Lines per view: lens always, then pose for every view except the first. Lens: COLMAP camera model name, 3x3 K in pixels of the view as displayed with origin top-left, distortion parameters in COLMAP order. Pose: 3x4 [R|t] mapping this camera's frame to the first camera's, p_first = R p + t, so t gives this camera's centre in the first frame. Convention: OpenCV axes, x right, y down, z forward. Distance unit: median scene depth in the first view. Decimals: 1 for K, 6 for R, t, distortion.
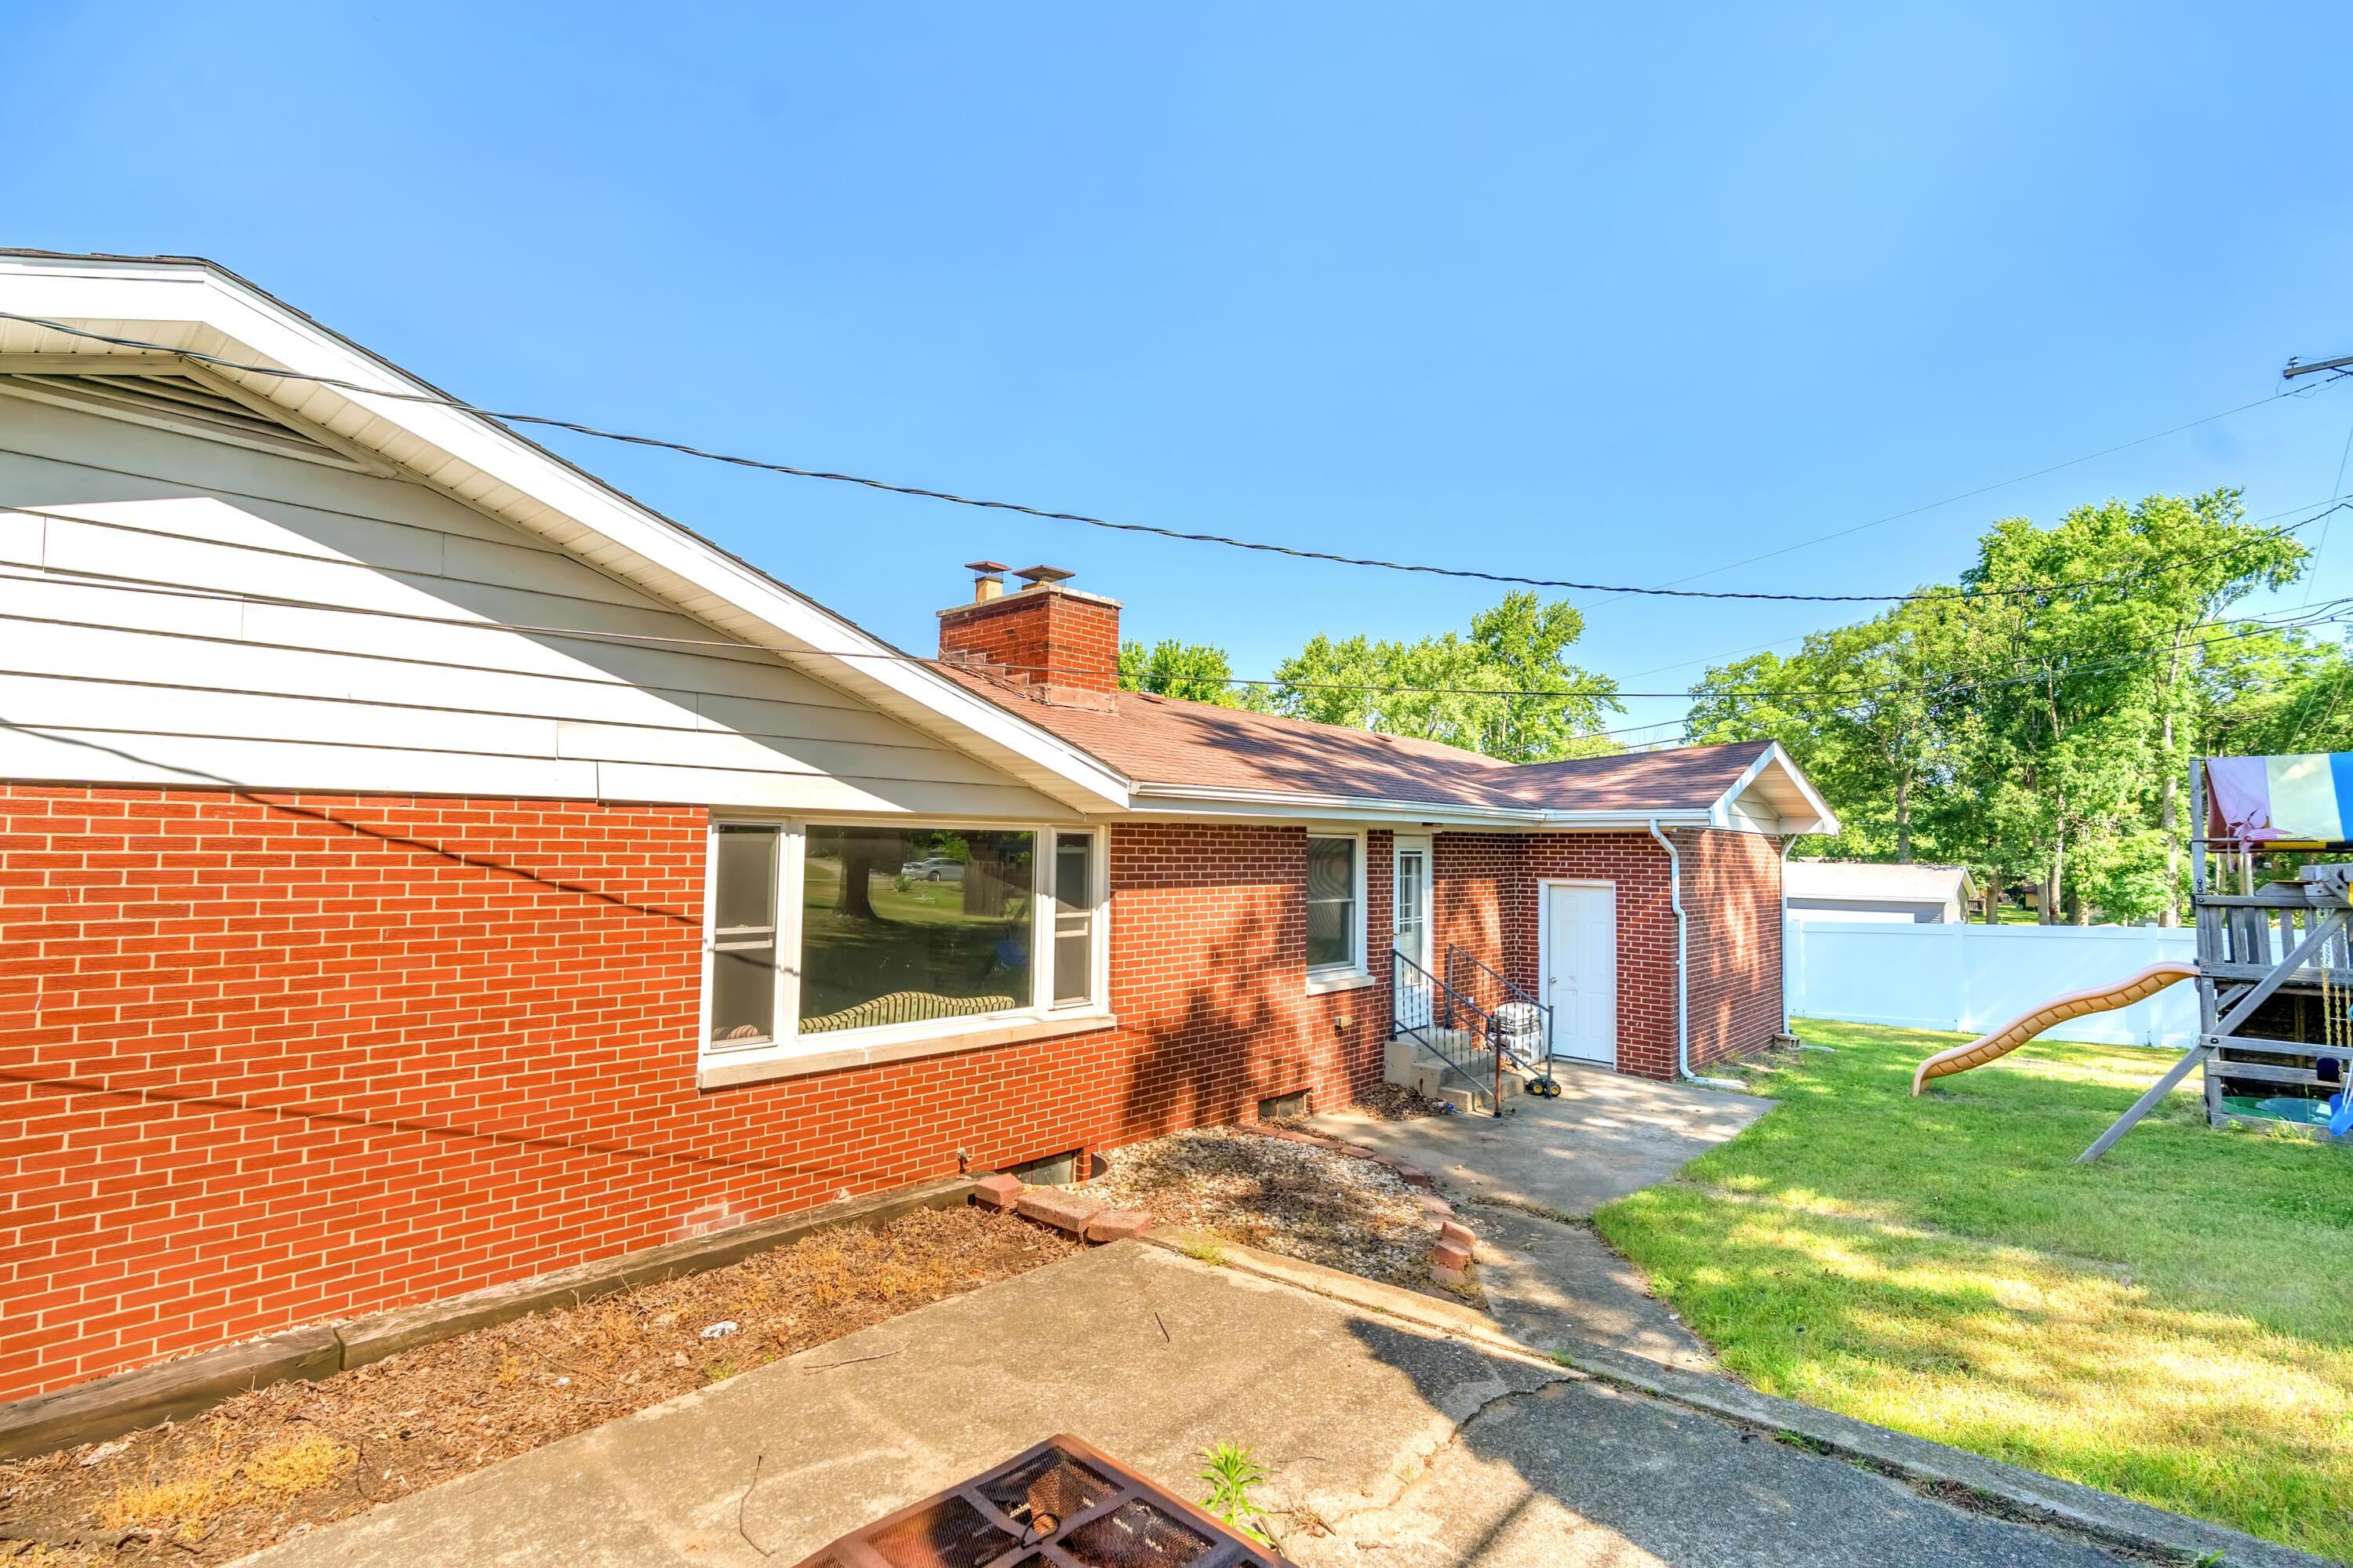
lens RADIAL K [[1076.6, 0, 1181.6], [0, 1076.6, 782.0], [0, 0, 1]] dist [0.001470, 0.000539]
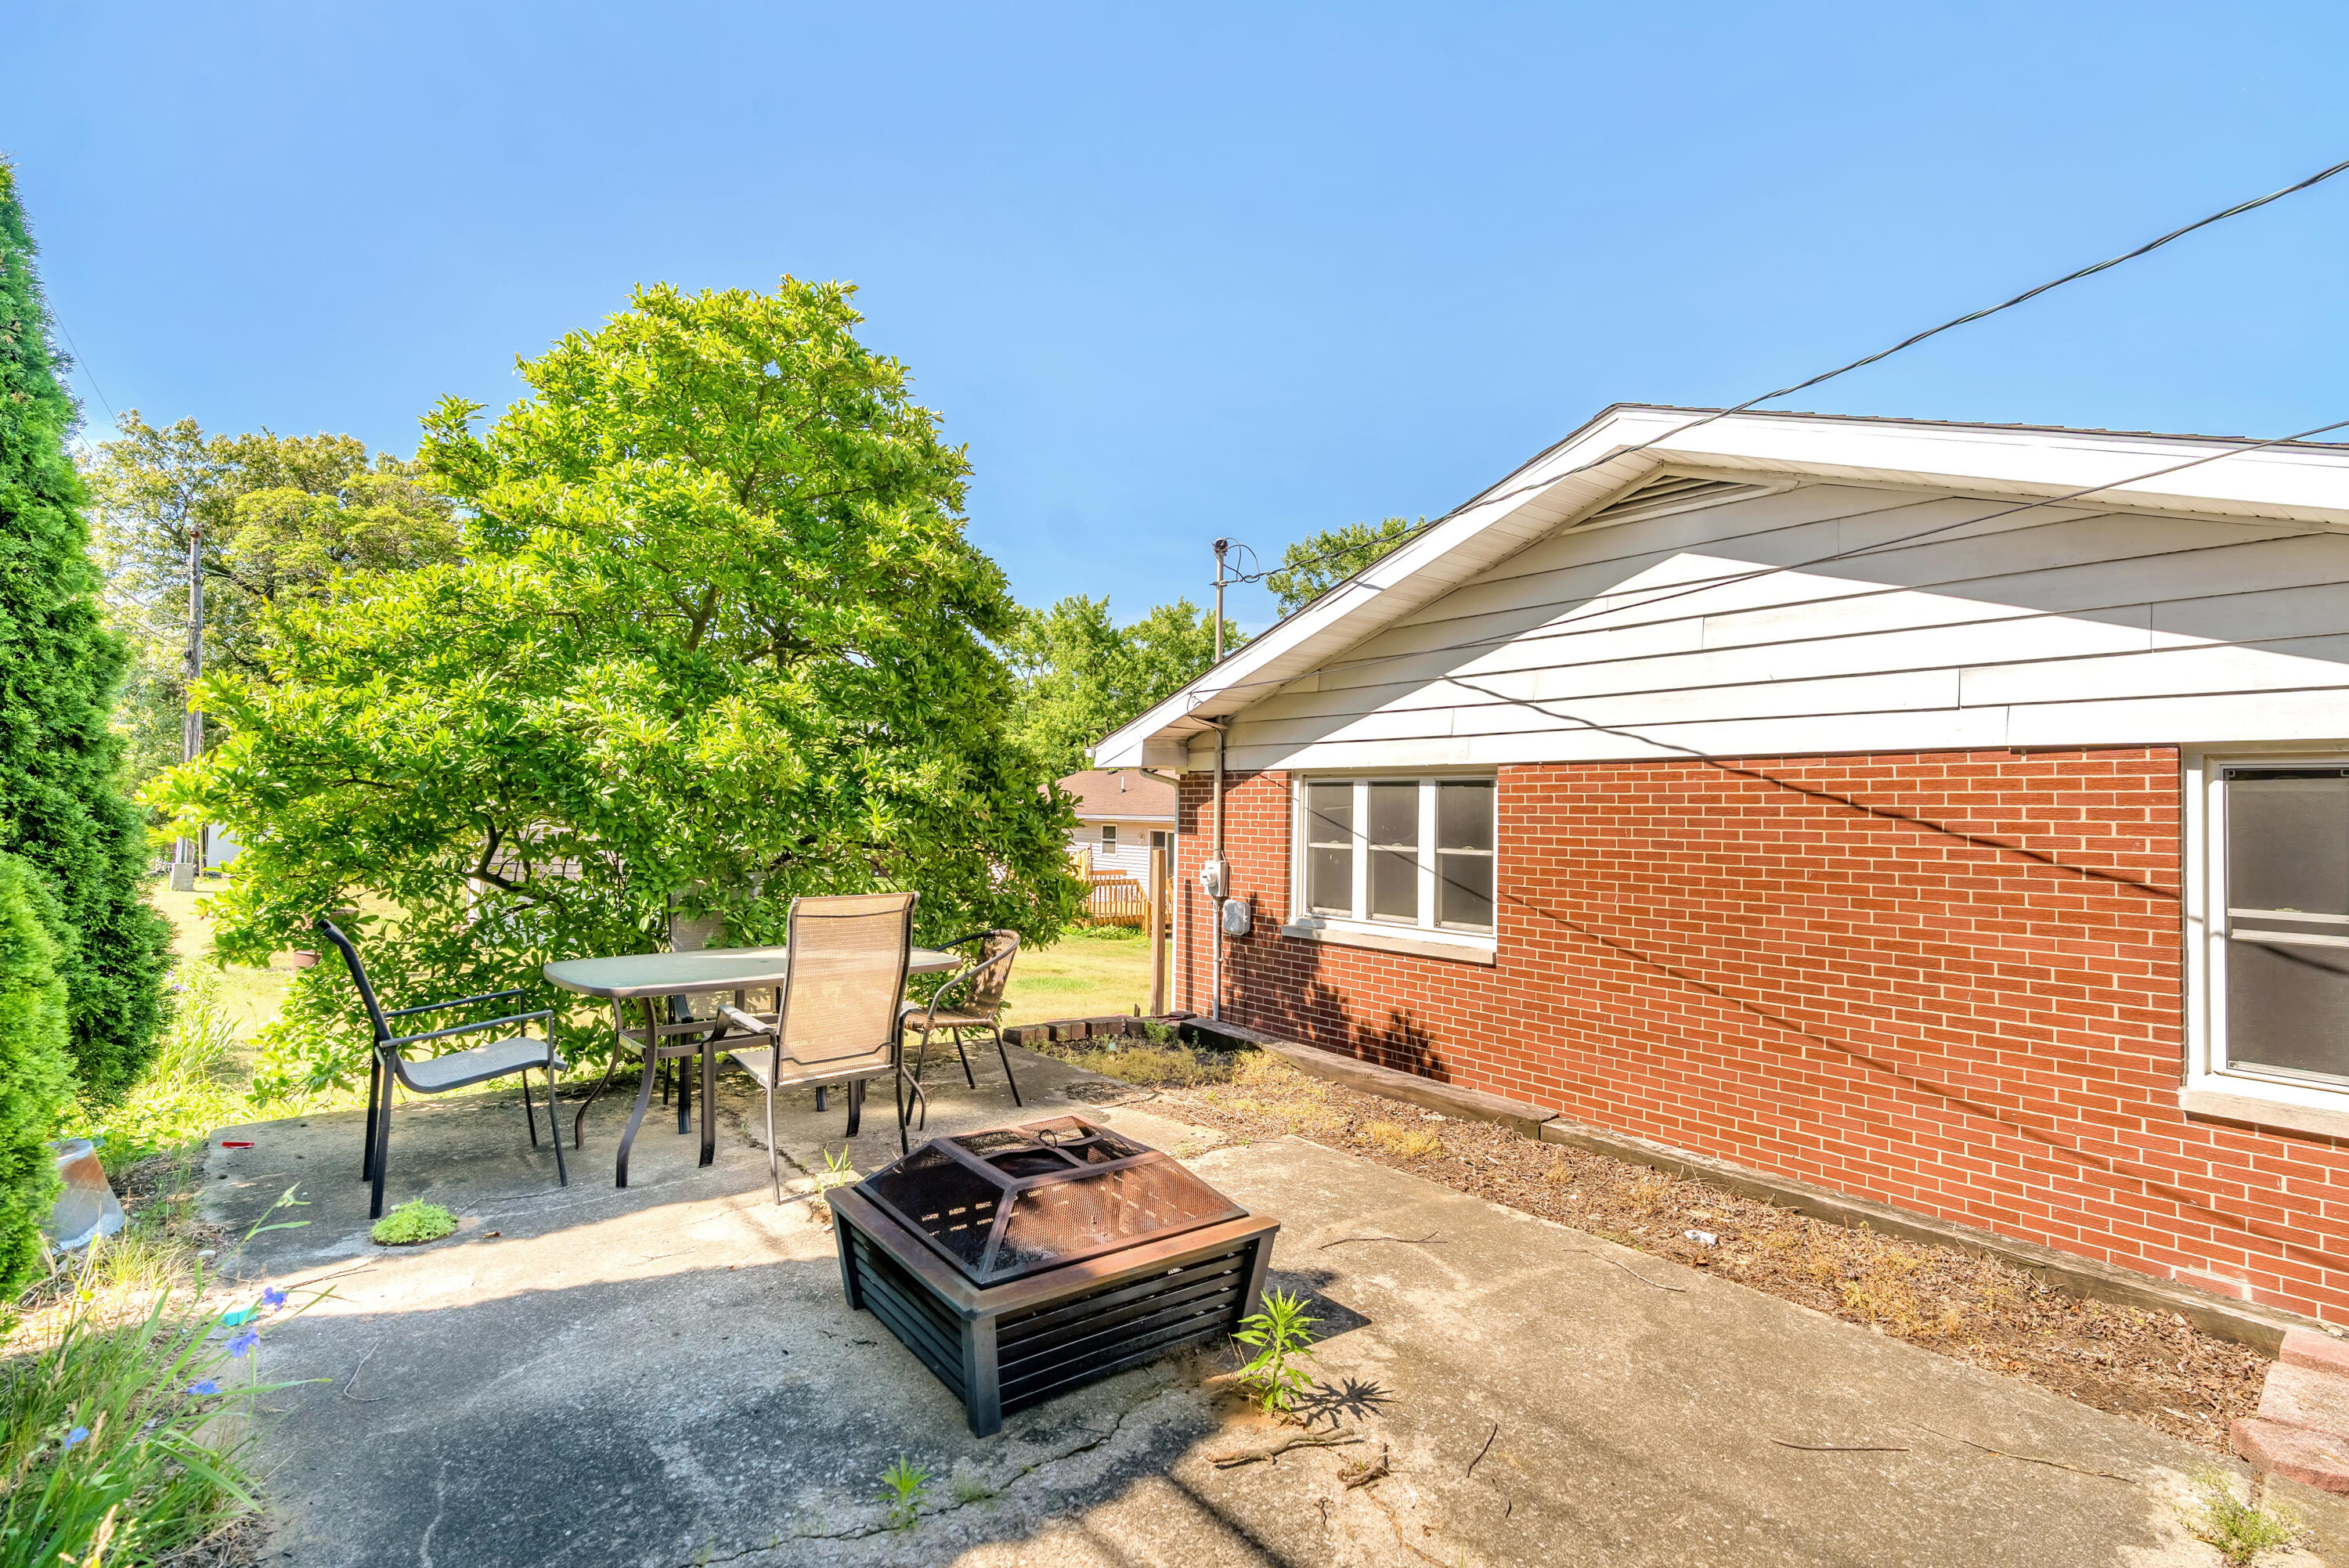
lens RADIAL K [[1074.6, 0, 1163.4], [0, 1074.6, 782.5], [0, 0, 1]] dist [0.001470, 0.000539]
pose [[-0.150083, -0.039900, -0.987868, 0.481896], [0.044318, 0.997909, -0.047038, 0.059574], [0.987680, -0.050840, -0.148001, 0.443000]]
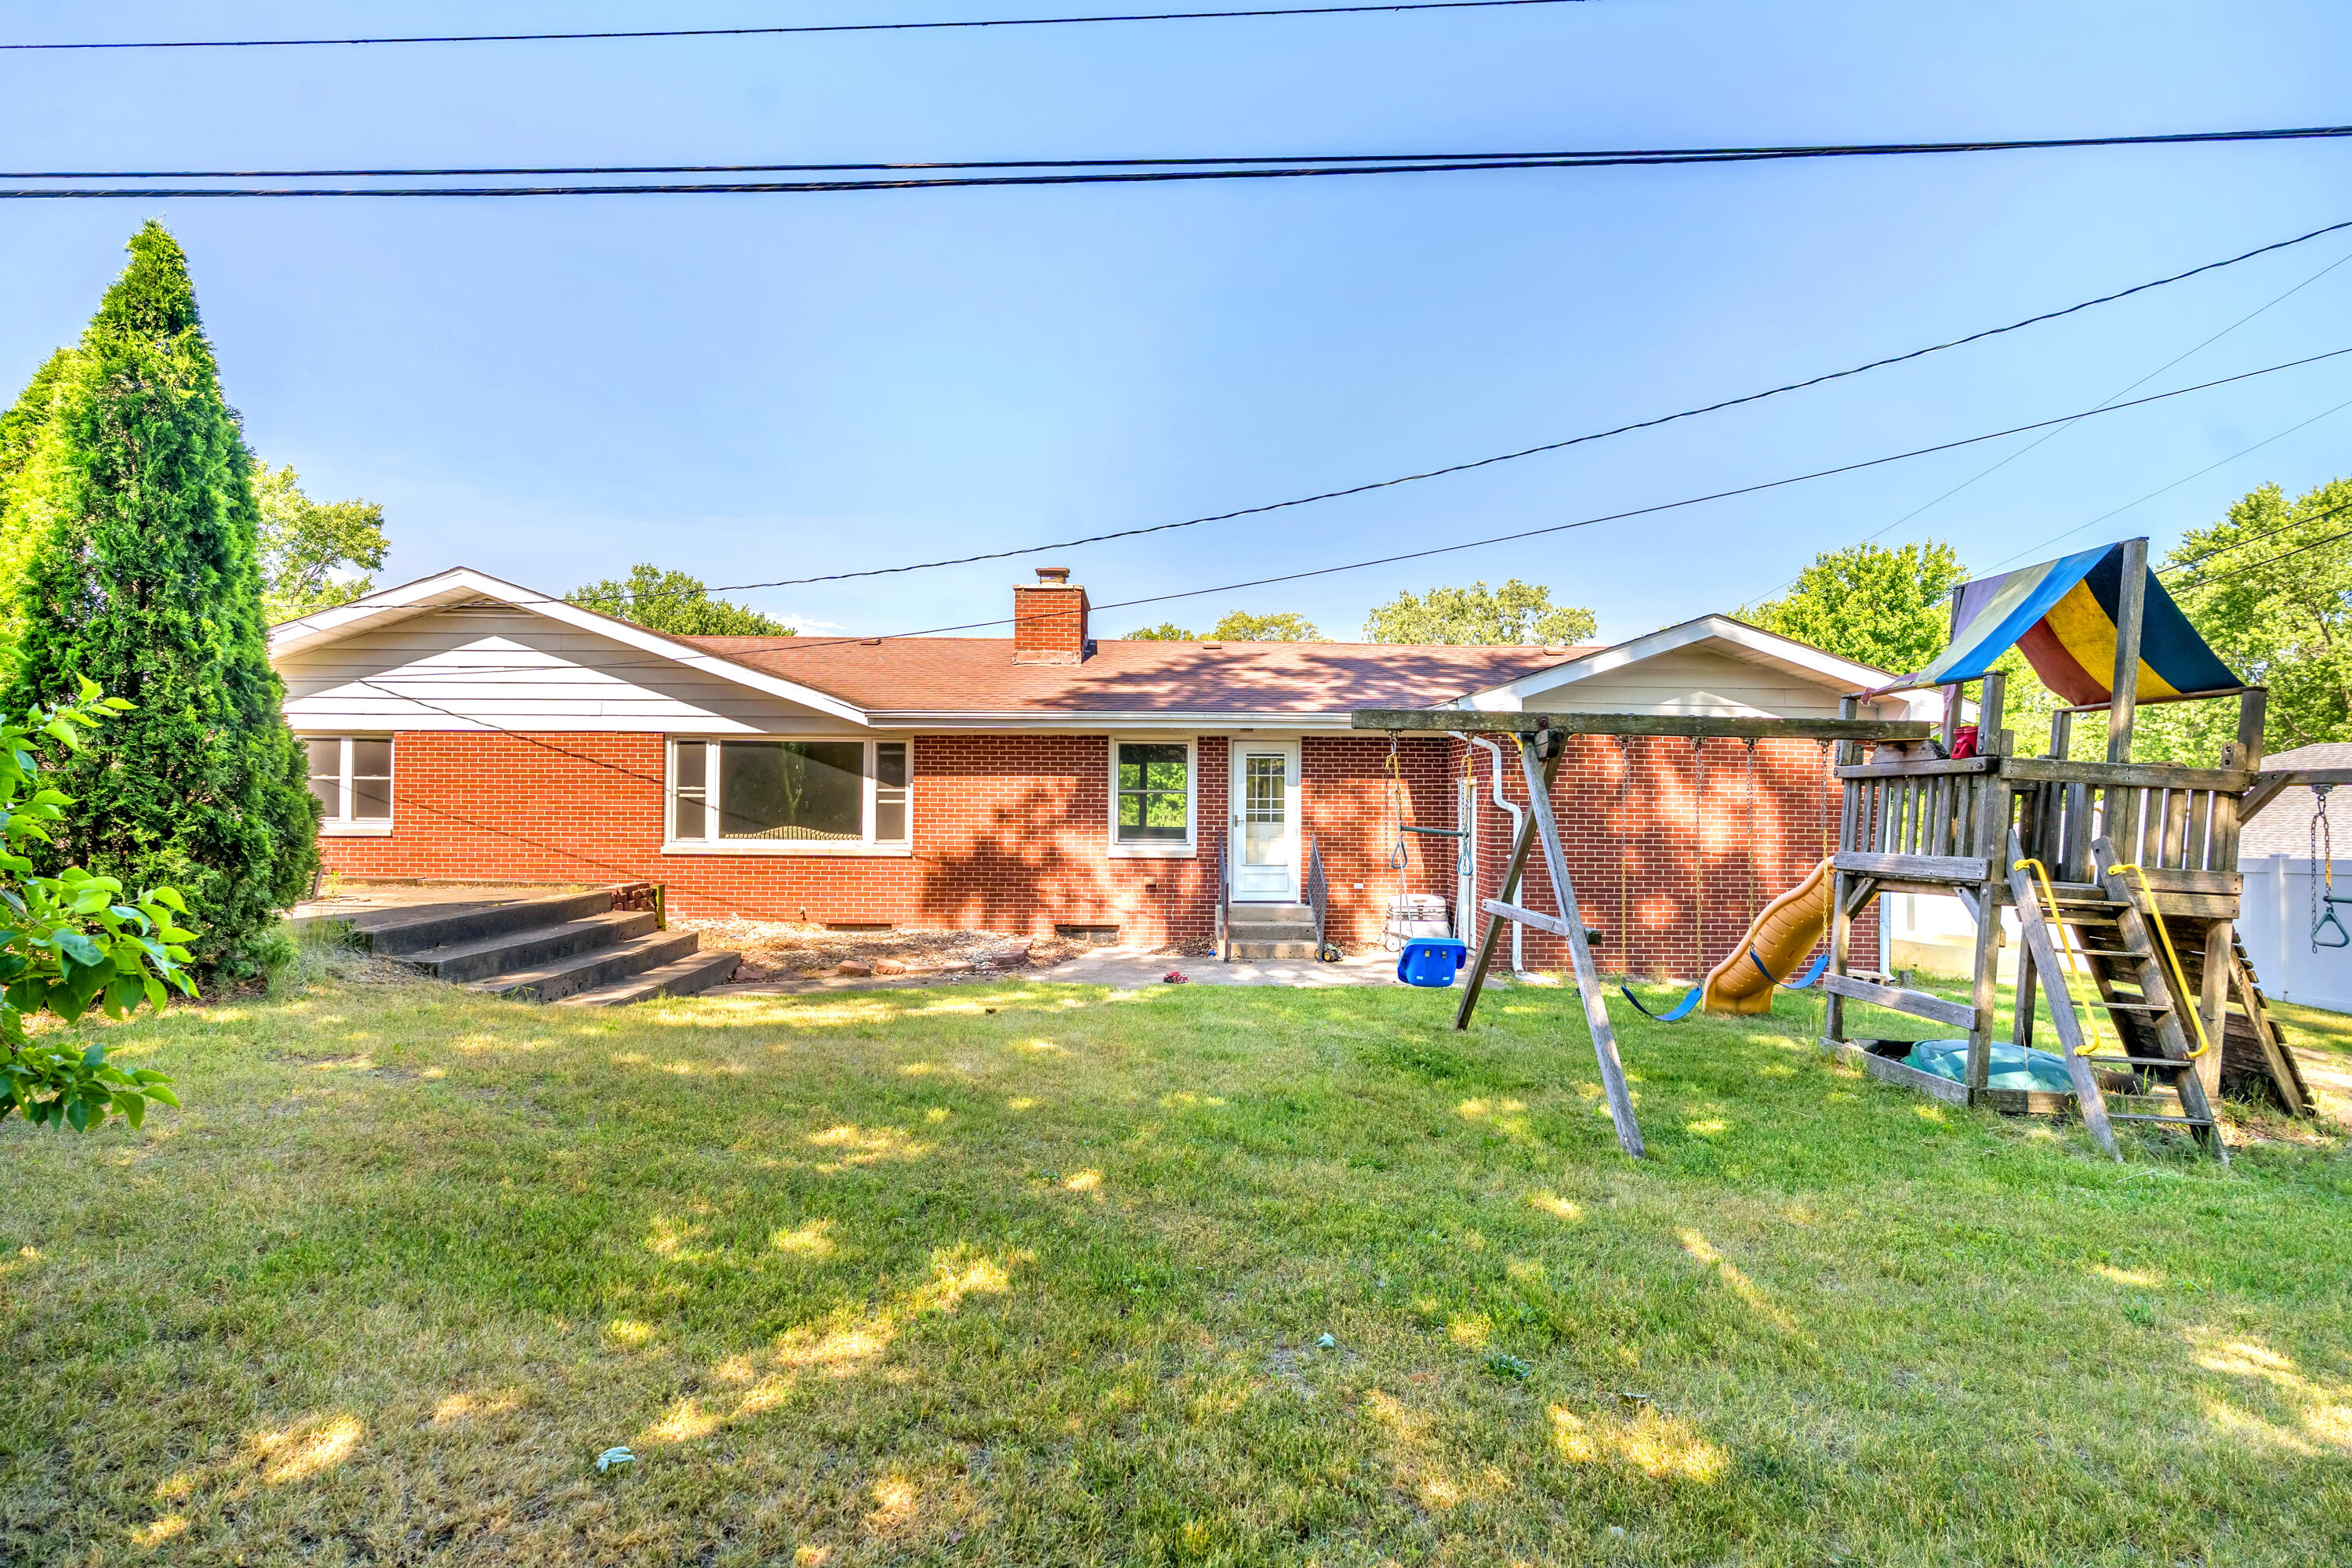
lens RADIAL K [[1076.1, 0, 1164.2], [0, 1076.1, 786.8], [0, 0, 1]] dist [0.001470, 0.000539]
pose [[0.703388, -0.019513, -0.710538, 2.176455], [0.047105, 0.998705, 0.019205, 0.161815], [0.709244, -0.046978, 0.703396, 0.153243]]
